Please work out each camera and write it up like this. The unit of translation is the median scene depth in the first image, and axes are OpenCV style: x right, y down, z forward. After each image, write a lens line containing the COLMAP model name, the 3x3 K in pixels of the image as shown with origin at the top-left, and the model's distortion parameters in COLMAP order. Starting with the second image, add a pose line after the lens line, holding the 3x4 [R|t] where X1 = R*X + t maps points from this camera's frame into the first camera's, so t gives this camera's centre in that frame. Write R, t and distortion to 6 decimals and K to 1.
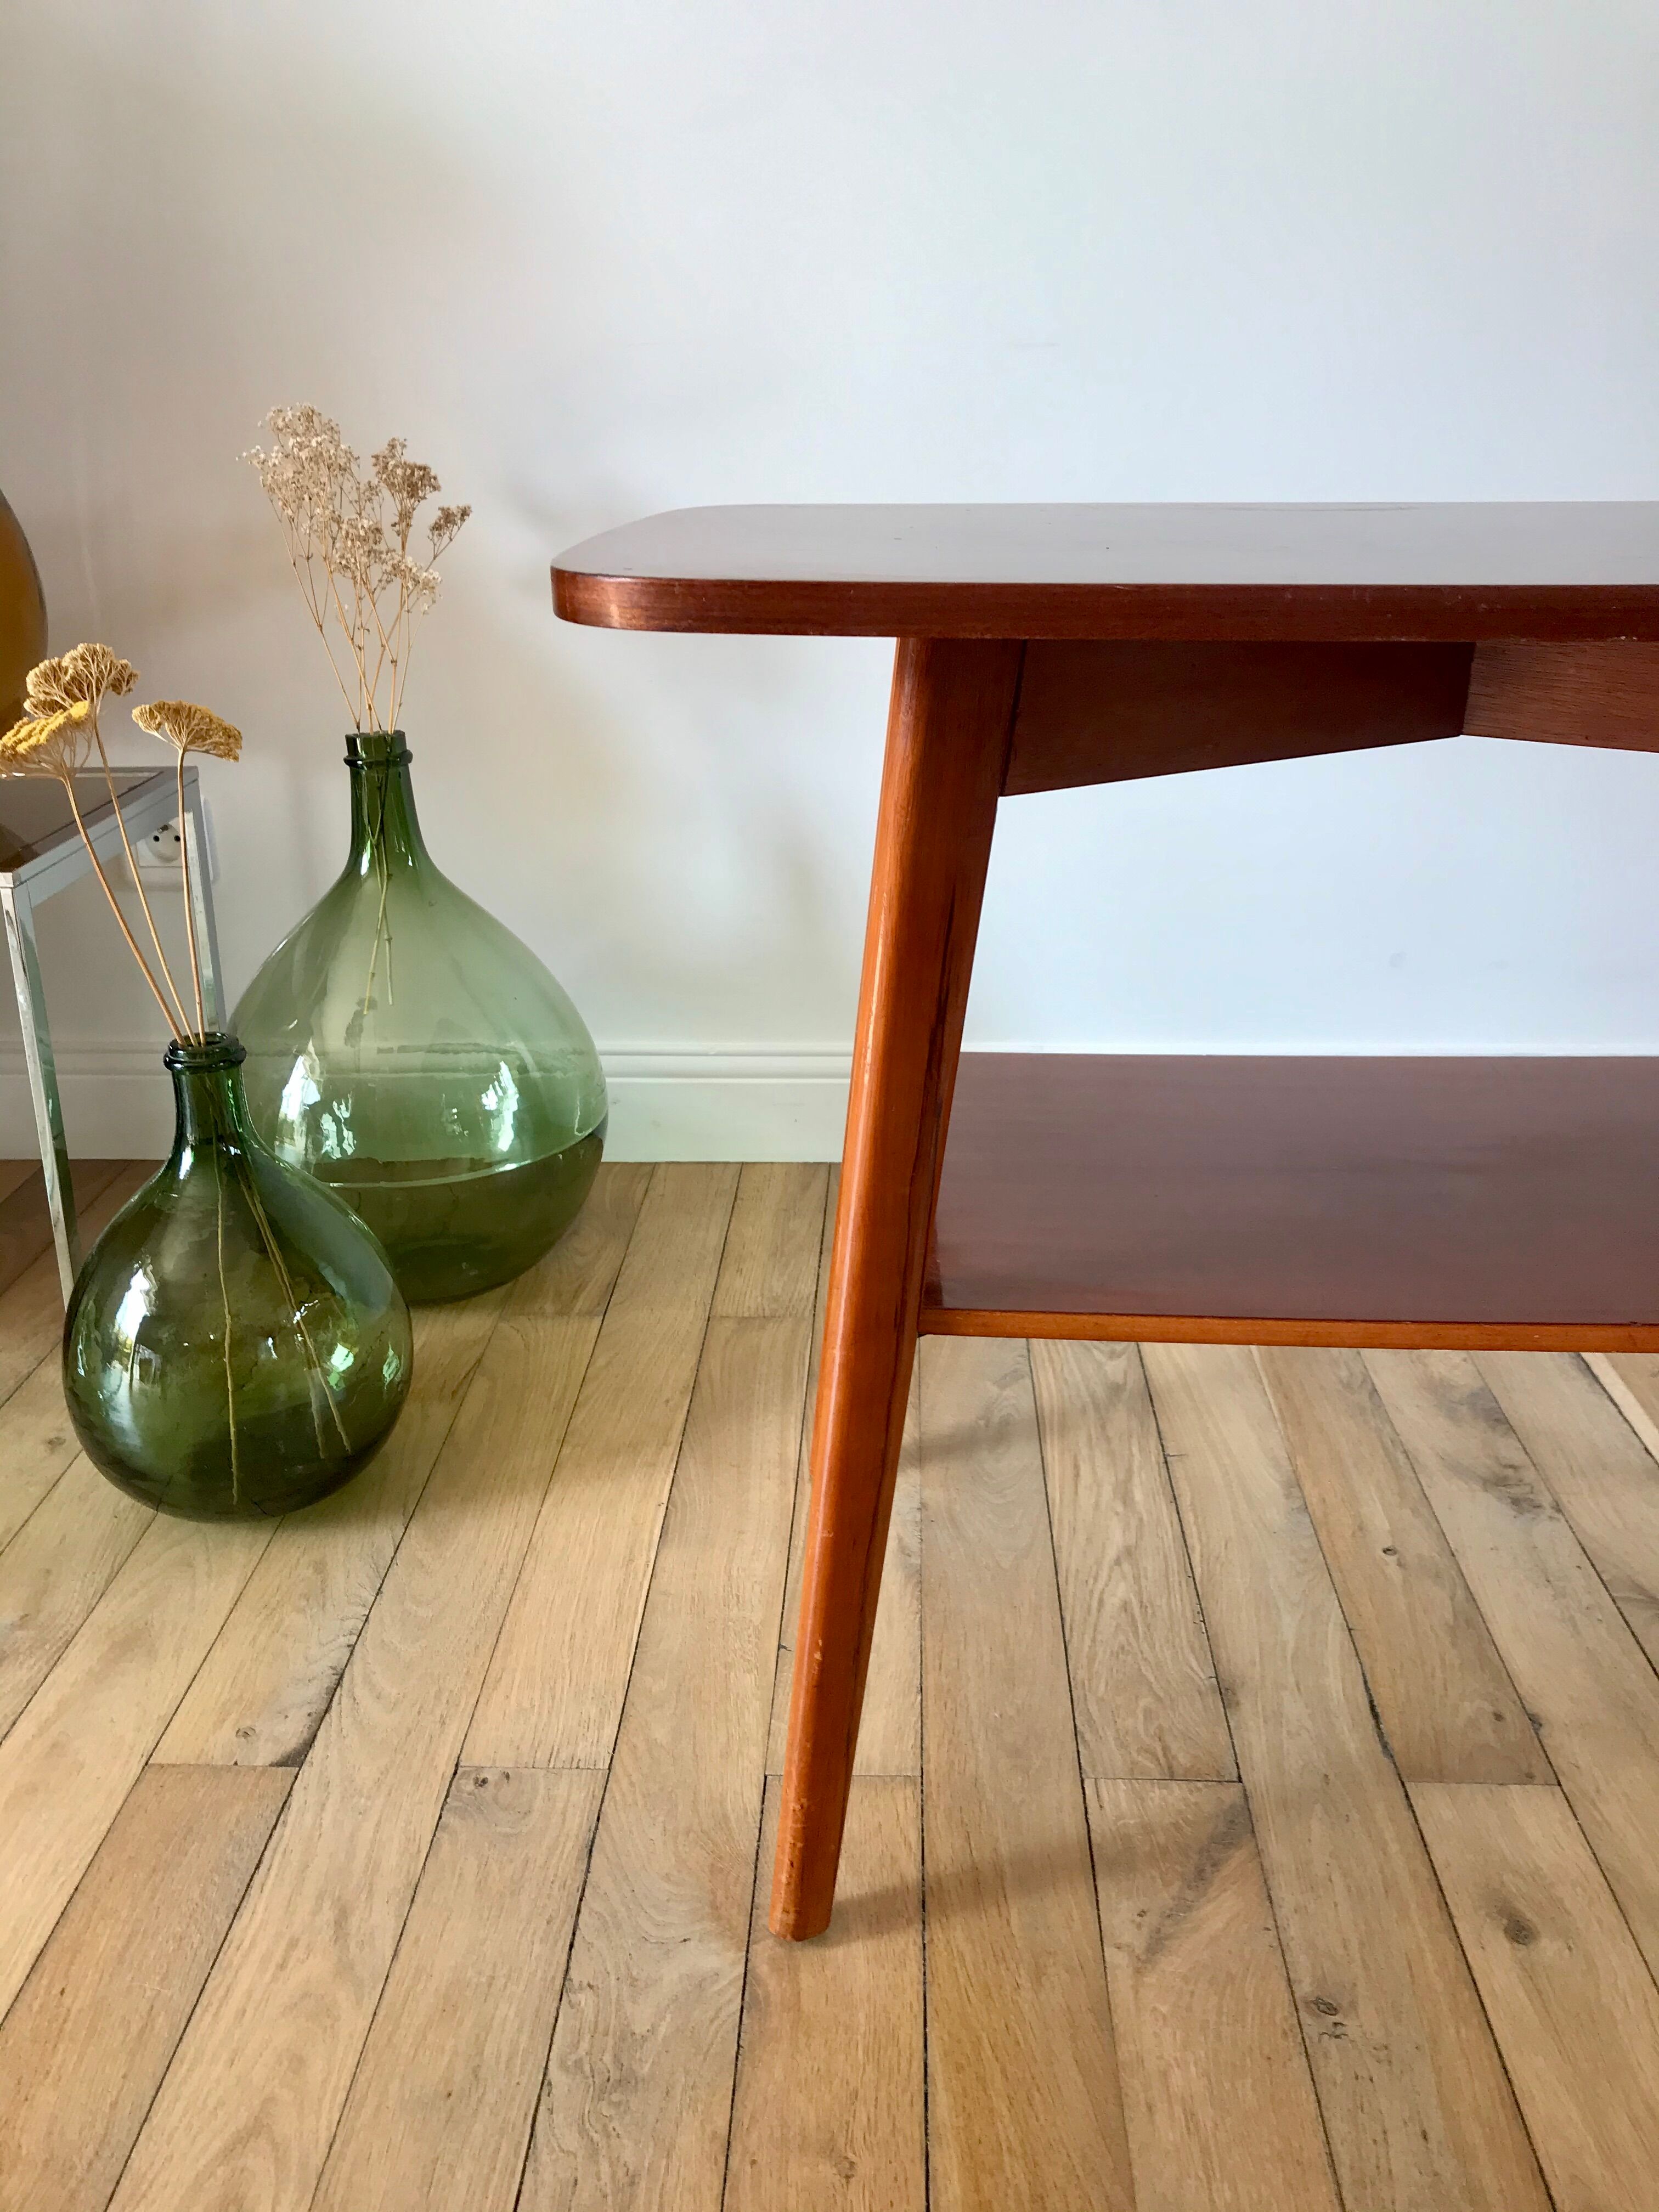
lens RADIAL K [[1773.6, 0, 833.2], [0, 1773.6, 1091.8], [0, 0, 1]] dist [0.020530, -0.008710]
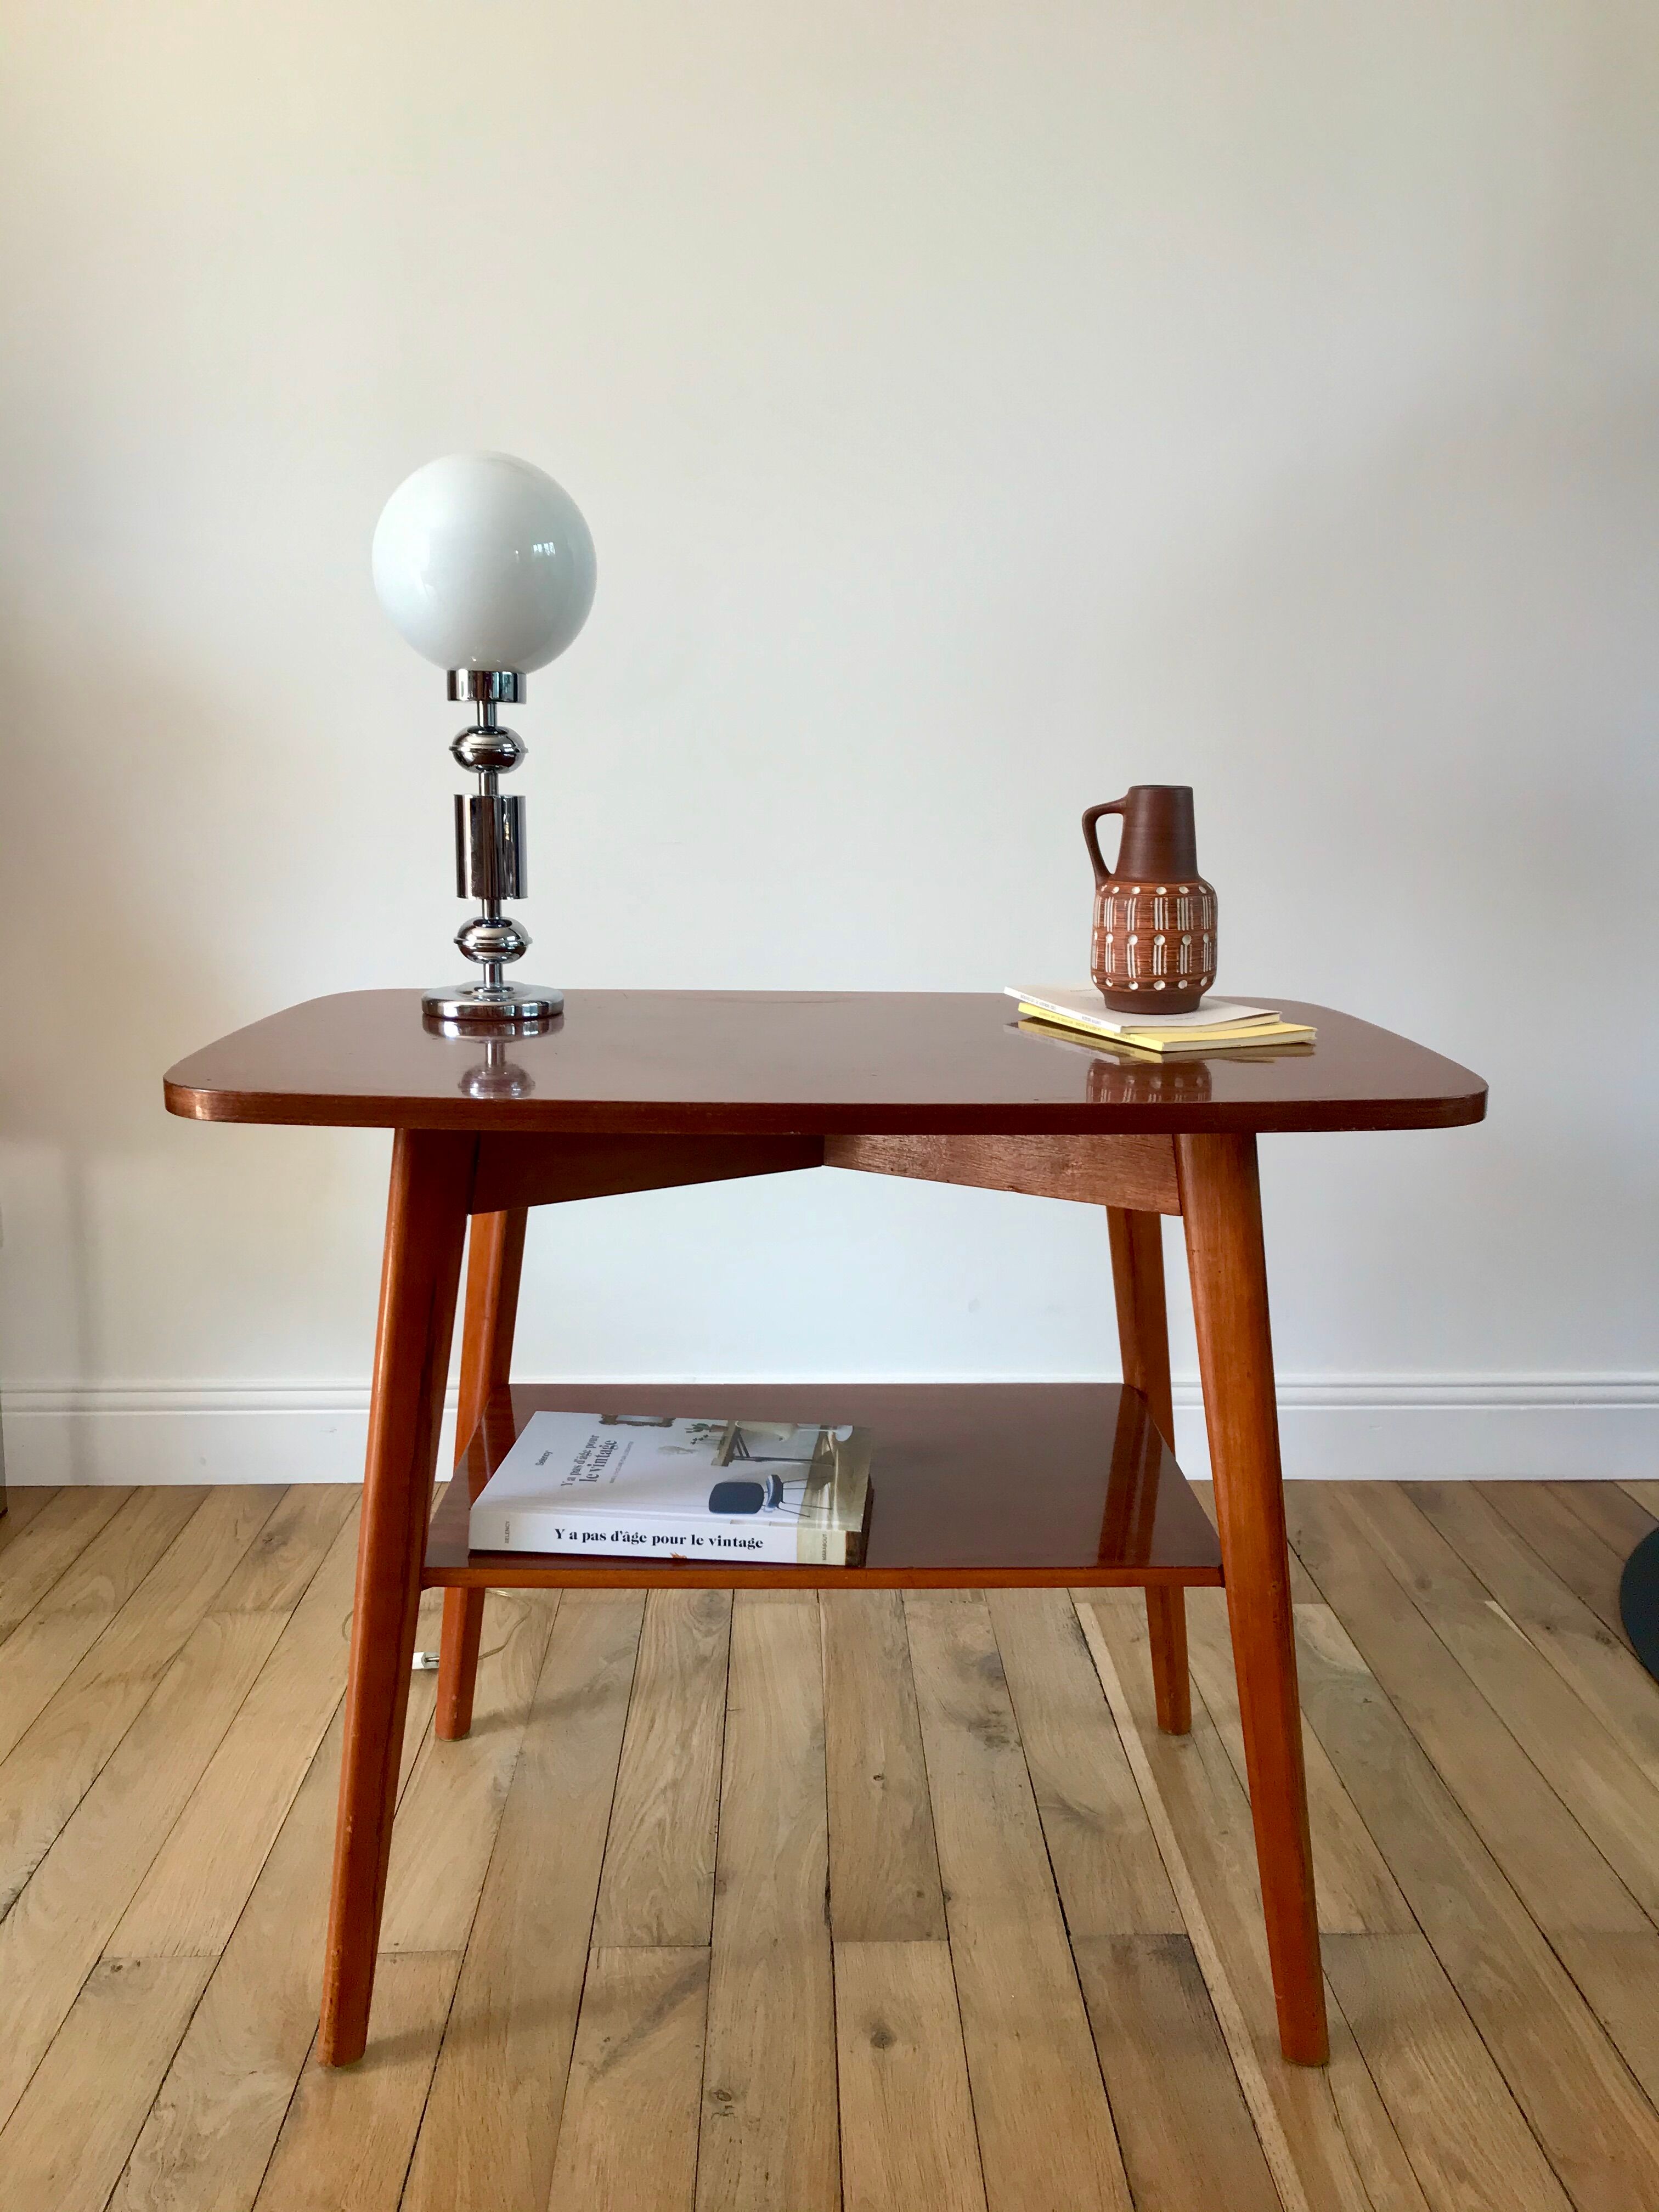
lens RADIAL K [[1773.6, 0, 830.4], [0, 1773.6, 1101.4], [0, 0, 1]] dist [0.020530, -0.008710]
pose [[0.997683, 0.002486, 0.067995, 0.219017], [0.009807, 0.983643, -0.179859, 0.010879], [-0.067330, 0.180109, 0.981340, -0.395032]]
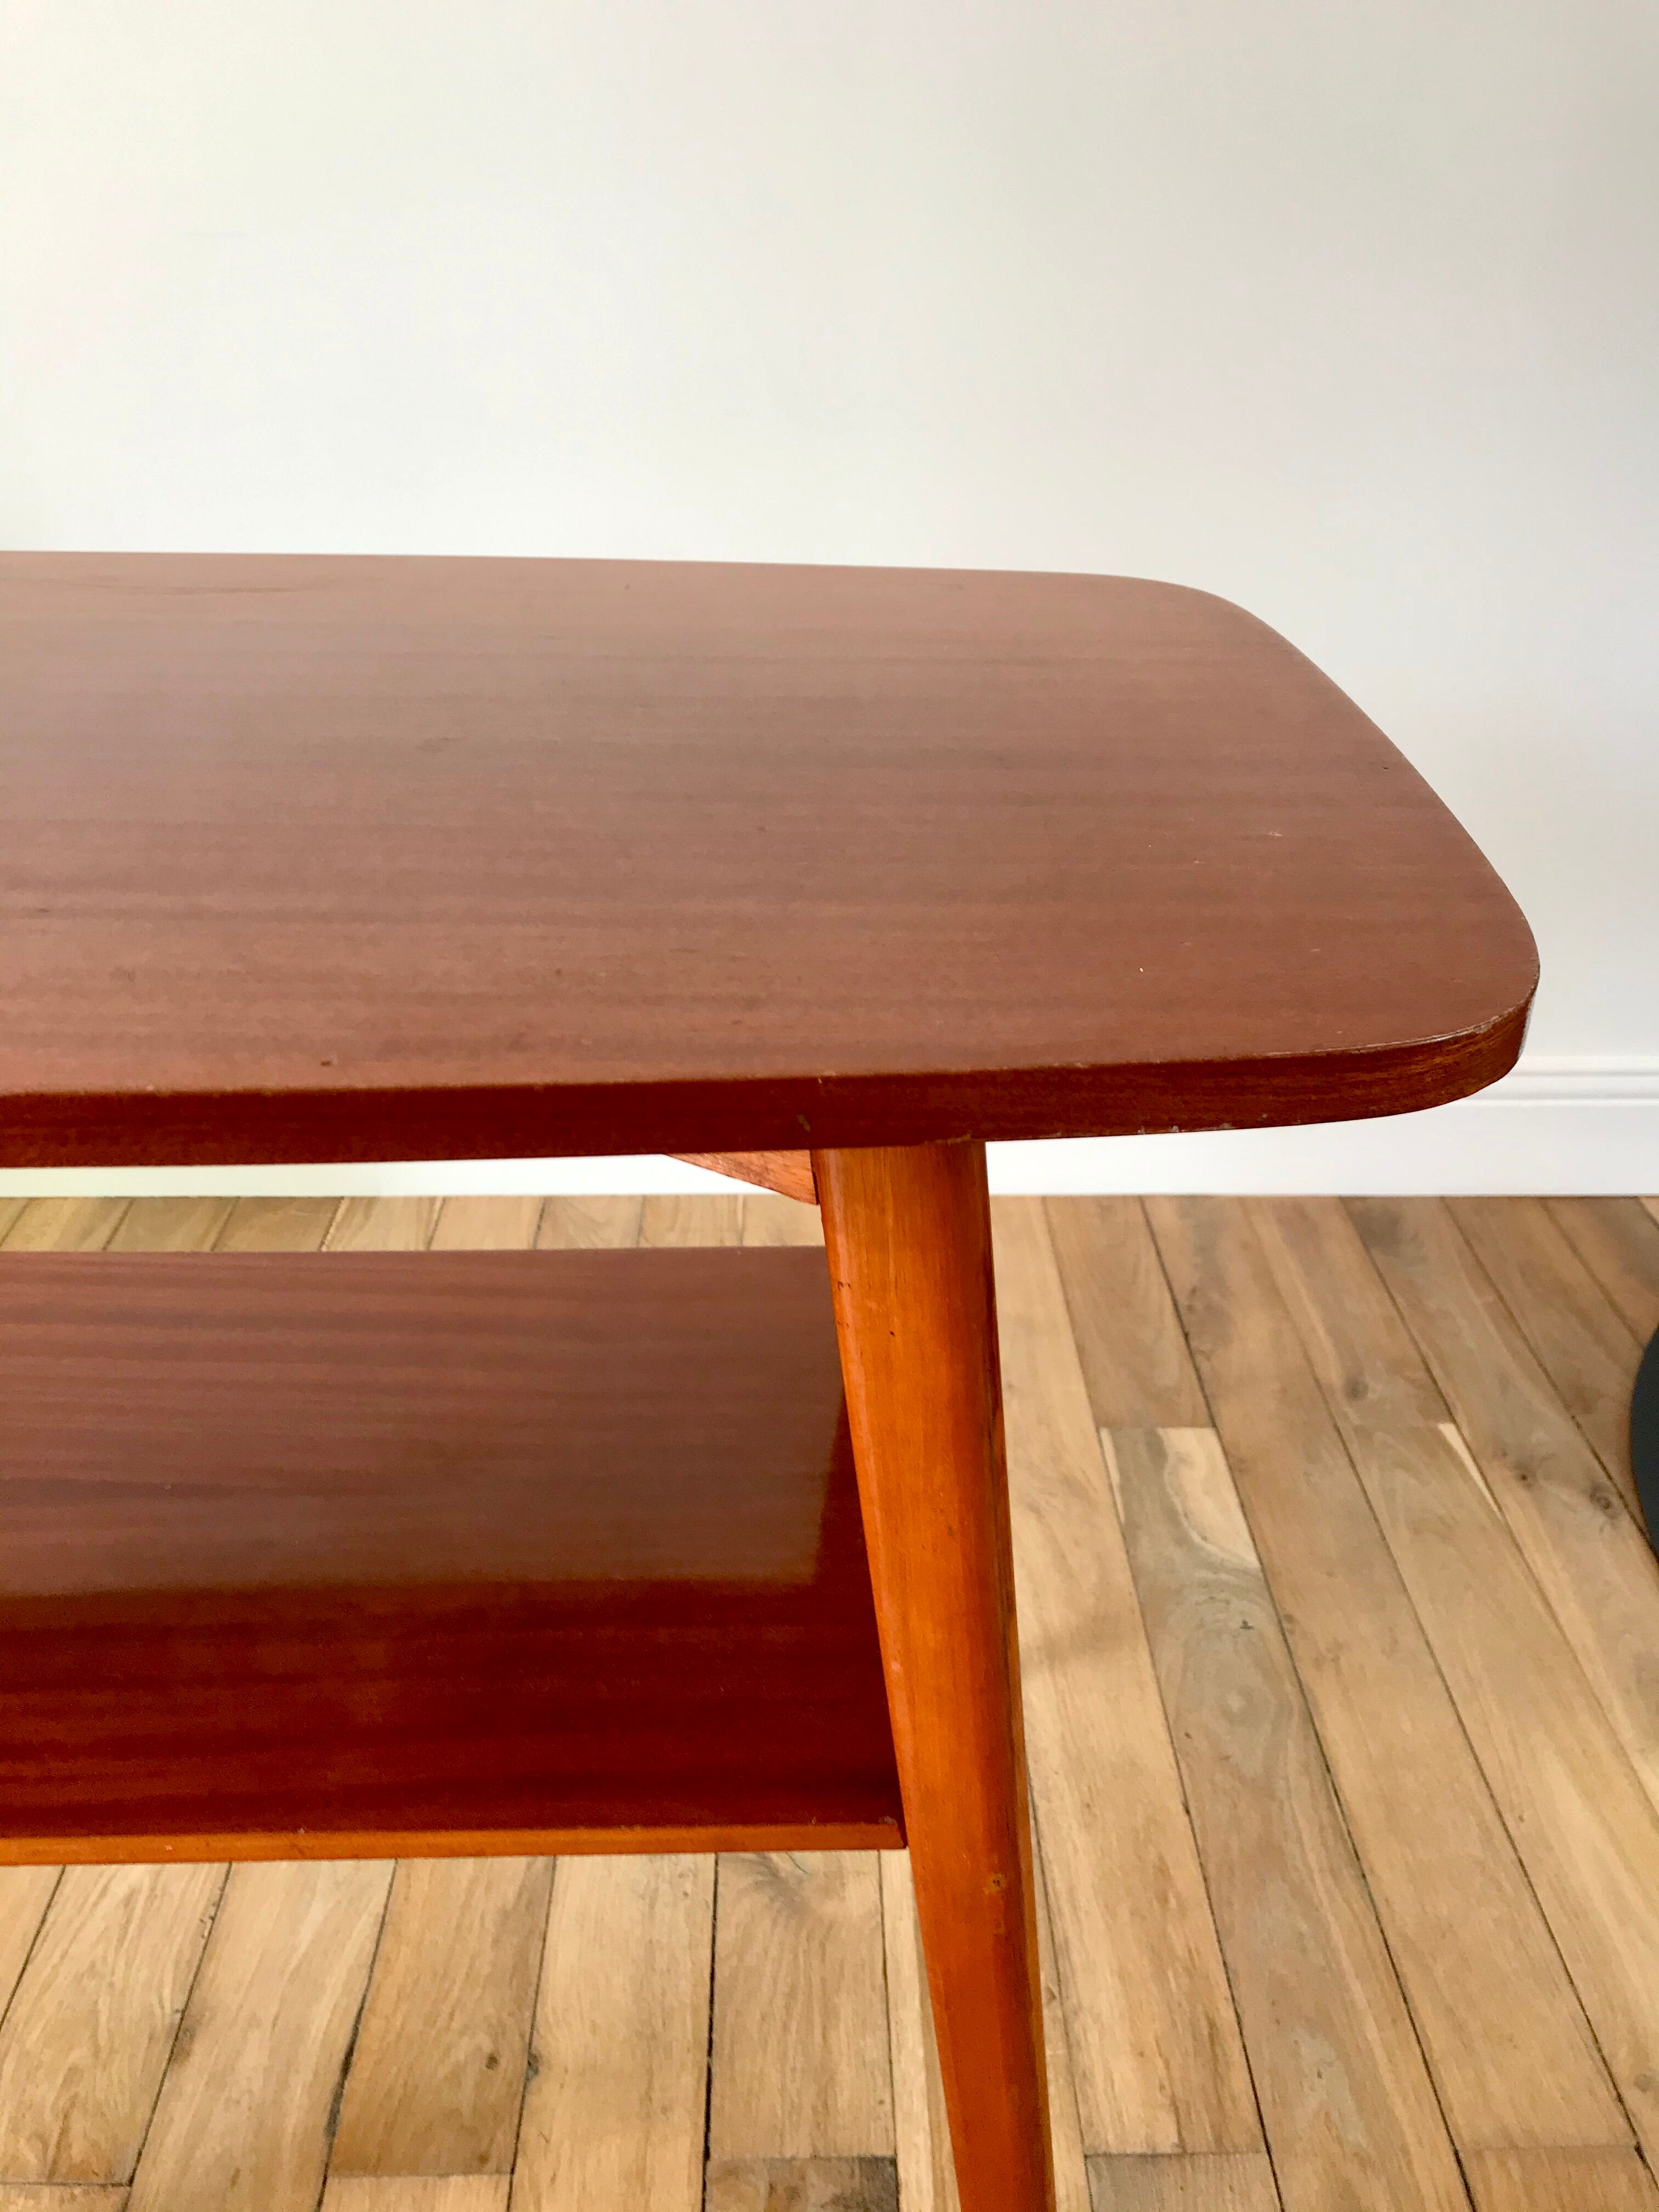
lens RADIAL K [[1773.6, 0, 829.0], [0, 1773.6, 1081.9], [0, 0, 1]] dist [0.020530, -0.008710]
pose [[0.997952, -0.013657, 0.062492, 0.491255], [0.005500, 0.991645, 0.128877, -0.217643], [-0.063730, -0.128270, 0.989690, 0.217634]]
